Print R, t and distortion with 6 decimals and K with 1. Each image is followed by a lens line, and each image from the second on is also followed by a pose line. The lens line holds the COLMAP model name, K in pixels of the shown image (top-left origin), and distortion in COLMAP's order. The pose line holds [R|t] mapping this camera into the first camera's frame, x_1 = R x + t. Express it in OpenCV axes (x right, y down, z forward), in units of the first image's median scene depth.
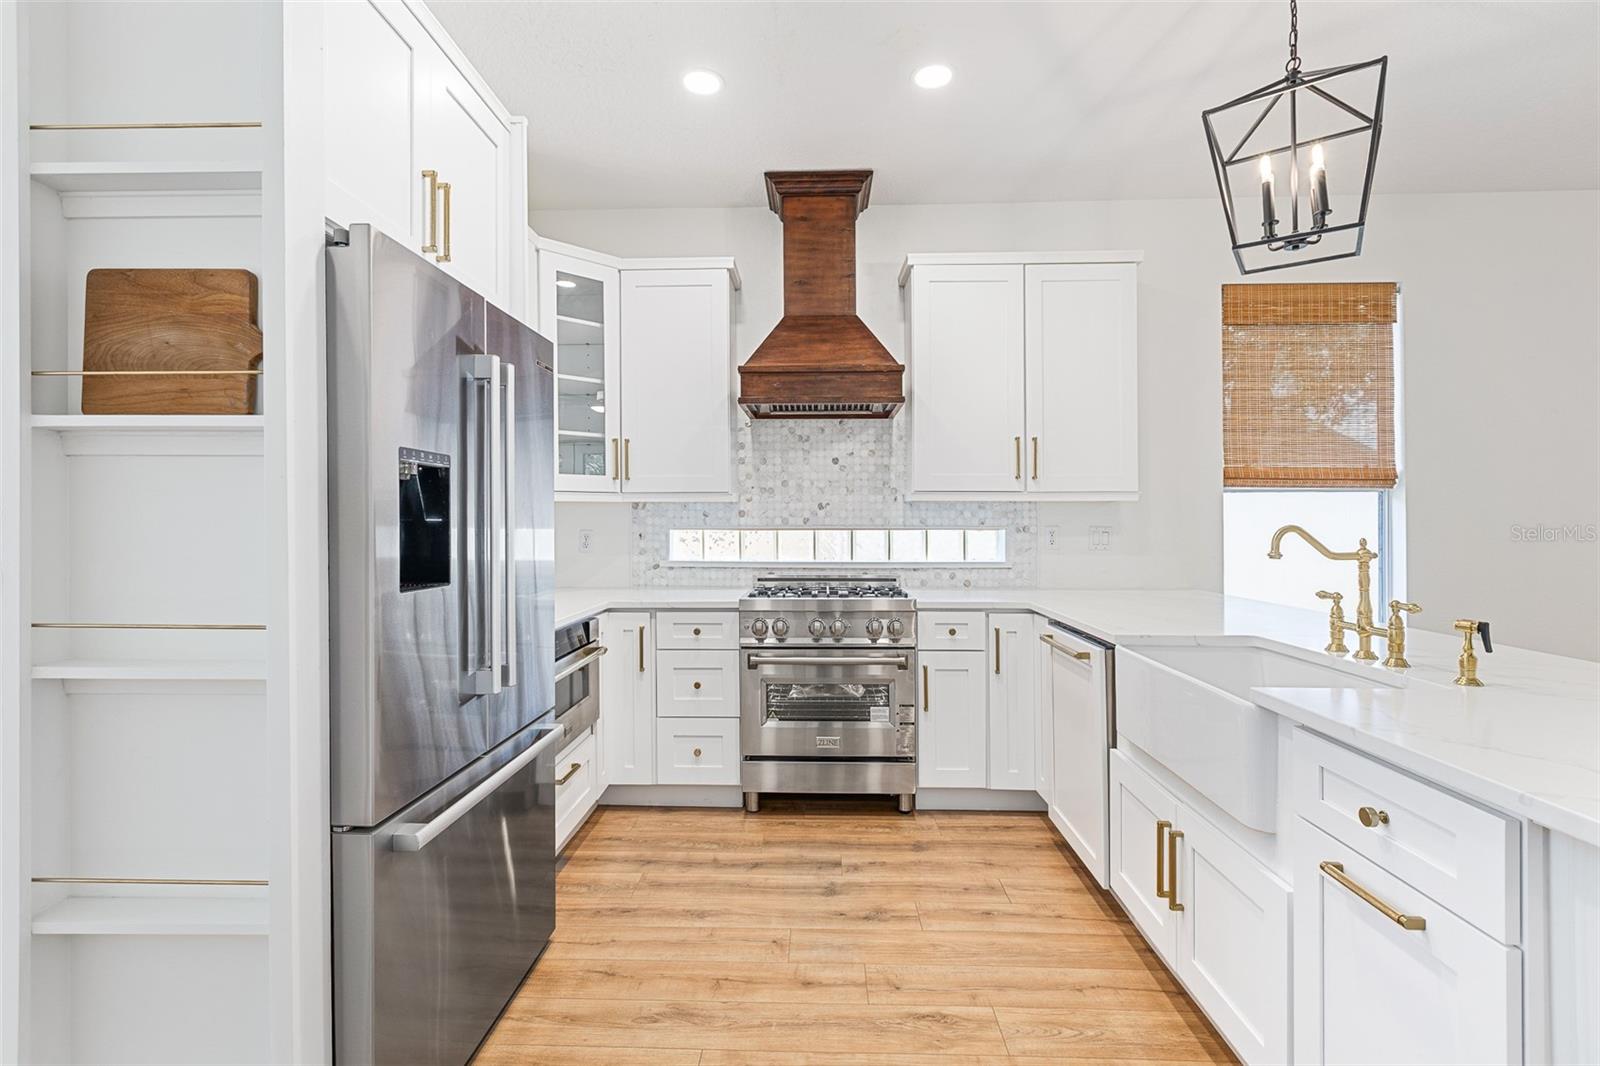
lens RADIAL K [[730.5, 0, 798.5], [0, 730.5, 521.5], [0, 0, 1]] dist [0.001492, 0.000082]
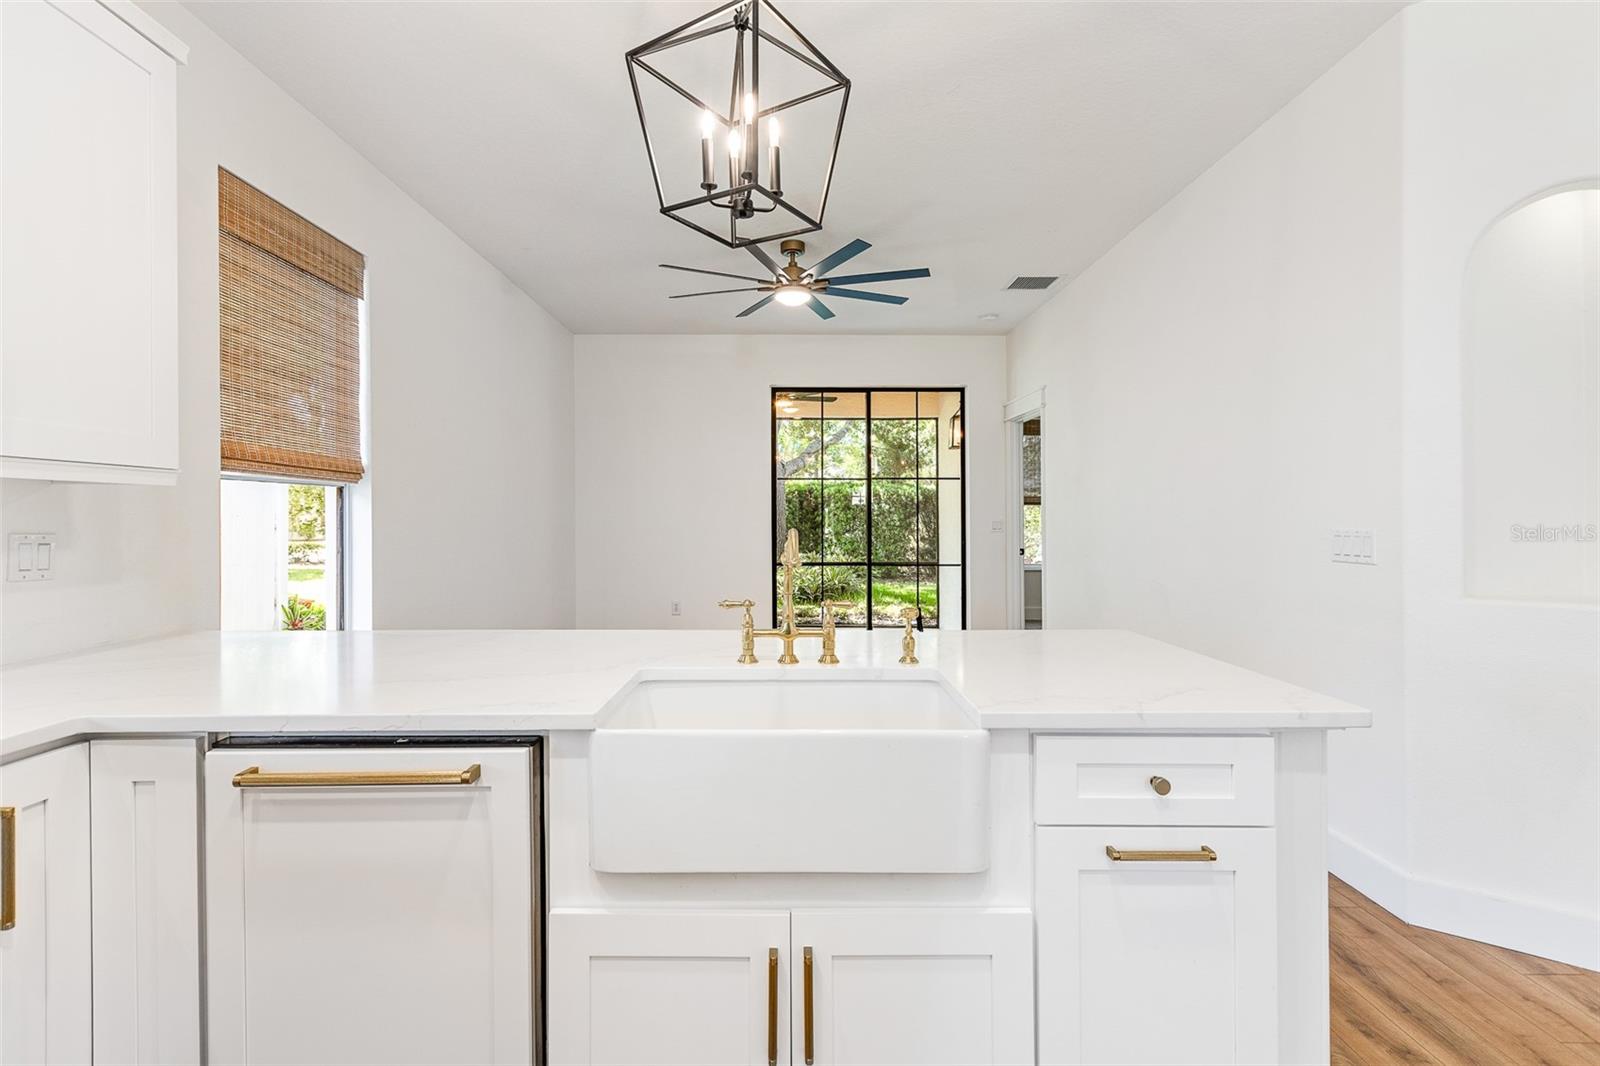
lens RADIAL K [[733.0, 0, 792.8], [0, 733.0, 512.7], [0, 0, 1]] dist [-0.000056, -0.000241]
pose [[-0.039281, 0.007081, 0.999203, -0.122404], [0.000790, 0.999975, -0.007056, -0.004305], [-0.999228, 0.000513, -0.039285, 0.602420]]
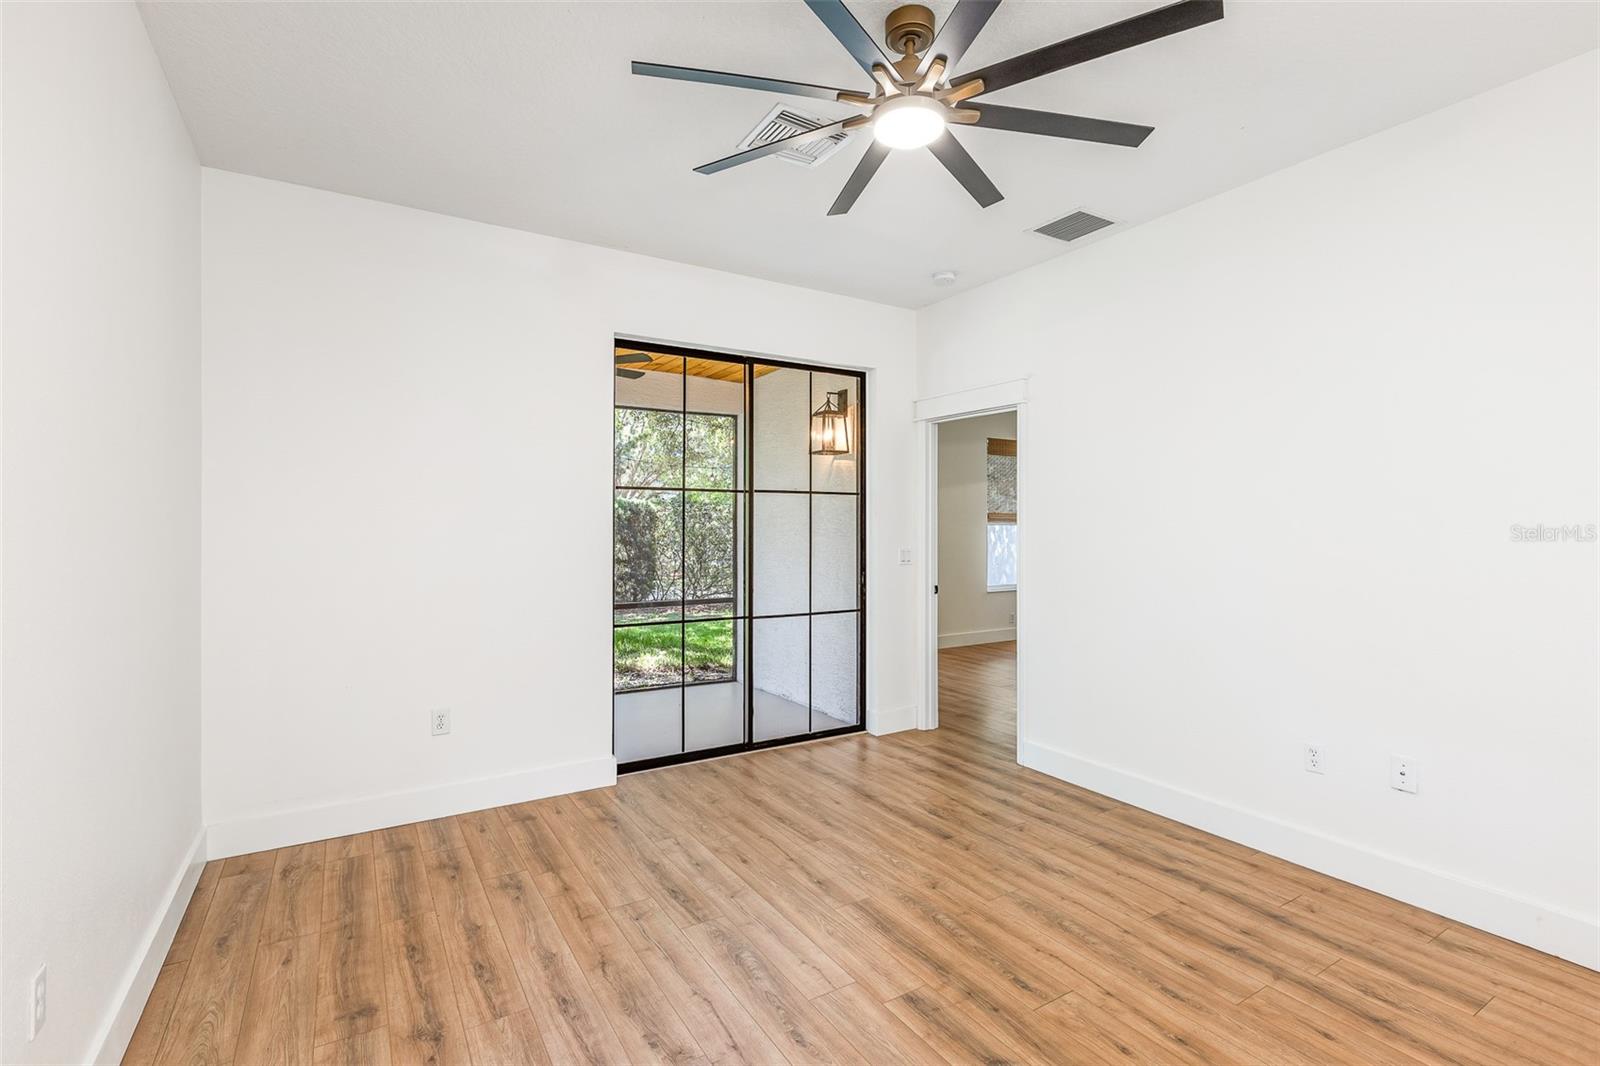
lens RADIAL K [[730.5, 0, 798.5], [0, 730.5, 521.5], [0, 0, 1]] dist [0.001492, 0.000082]
pose [[-0.549603, 0.011477, 0.835347, 0.742790], [0.002605, 0.999924, -0.012024, -0.040911], [-0.835422, -0.004432, -0.549591, 1.016238]]
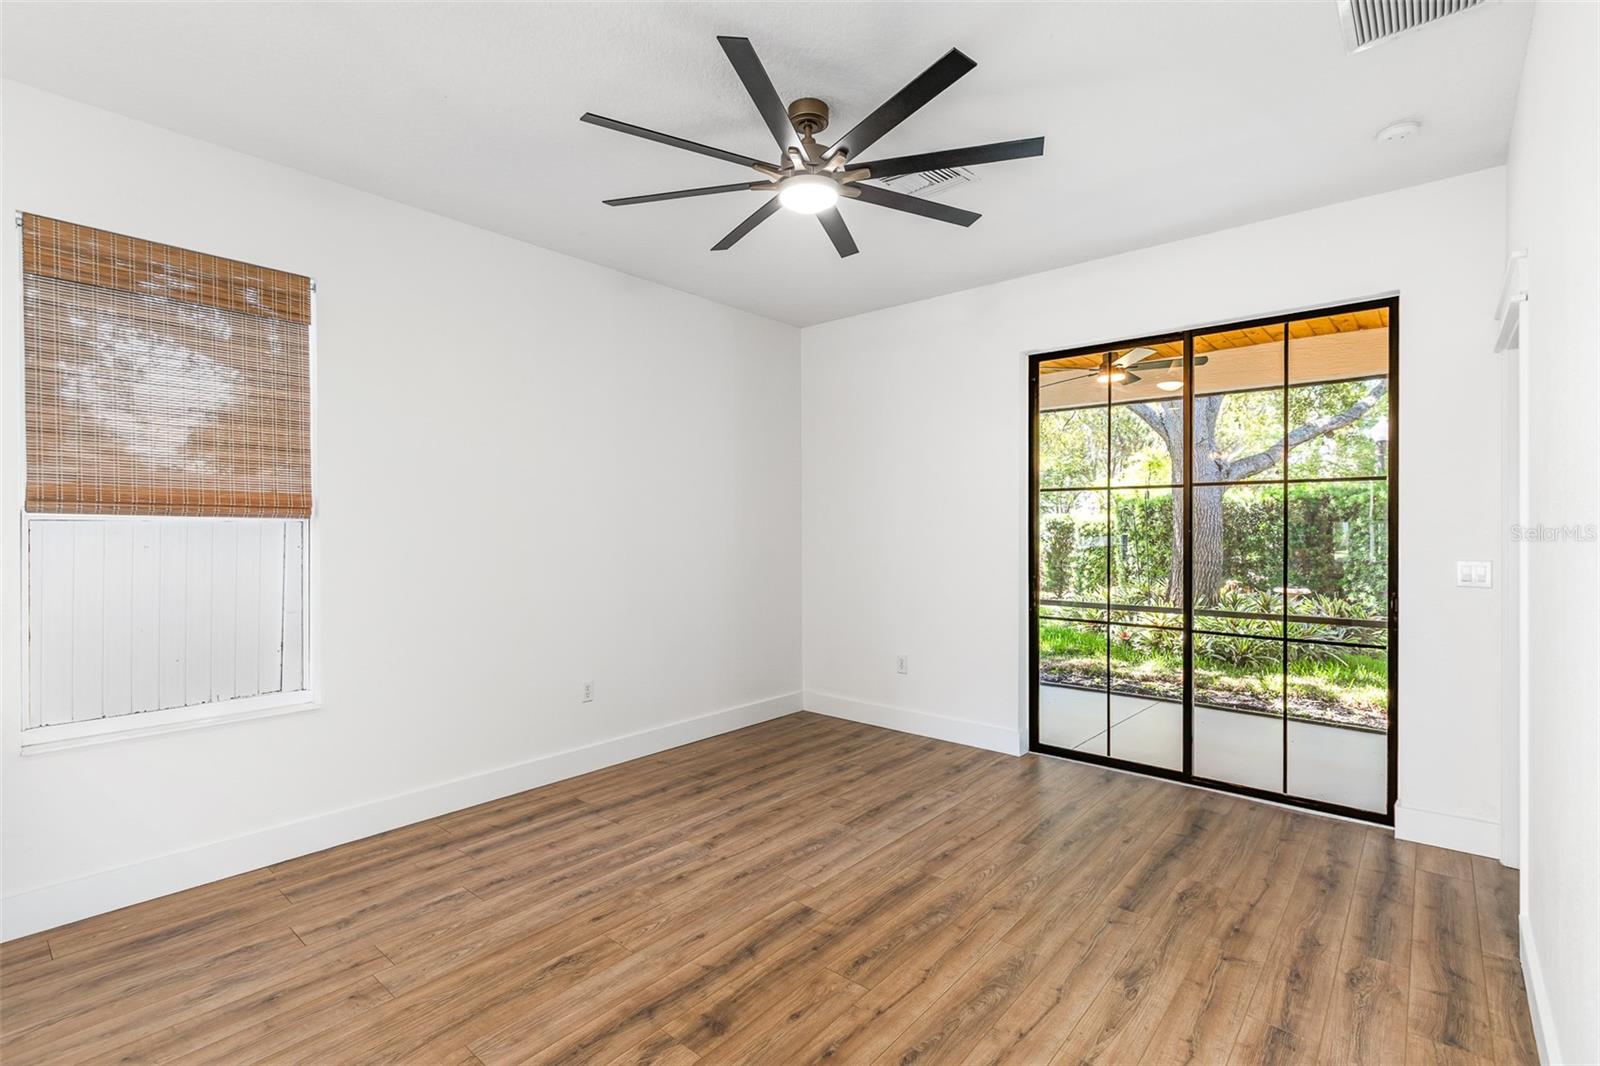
lens RADIAL K [[736.2, 0, 793.6], [0, 736.2, 525.7], [0, 0, 1]] dist [0.000665, -0.000102]
pose [[0.629885, 0.004839, 0.776673, 0.590892], [-0.004193, 0.999987, -0.002829, -0.043126], [-0.776677, -0.001475, 0.629898, 0.022656]]
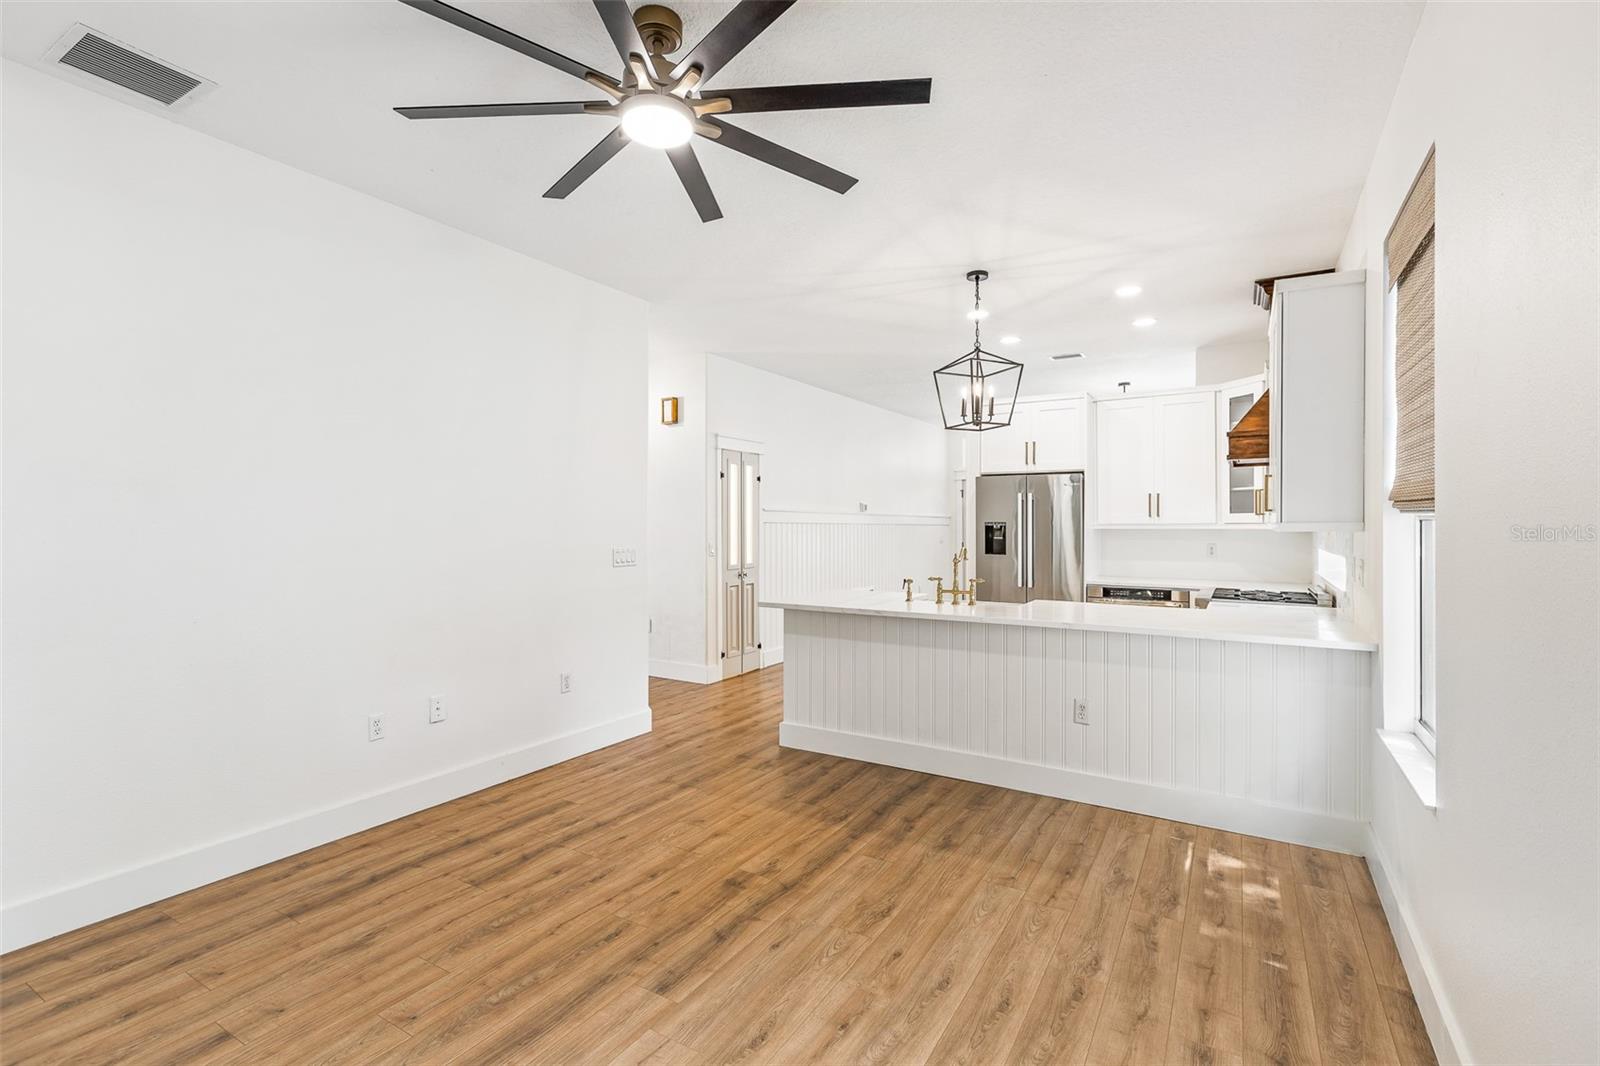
lens RADIAL K [[736.2, 0, 793.6], [0, 736.2, 525.7], [0, 0, 1]] dist [0.000665, -0.000102]
pose [[-0.491989, 0.003336, -0.870595, 1.814247], [0.000654, 0.999994, 0.003462, -0.044292], [0.870601, 0.001134, -0.491988, 1.002226]]
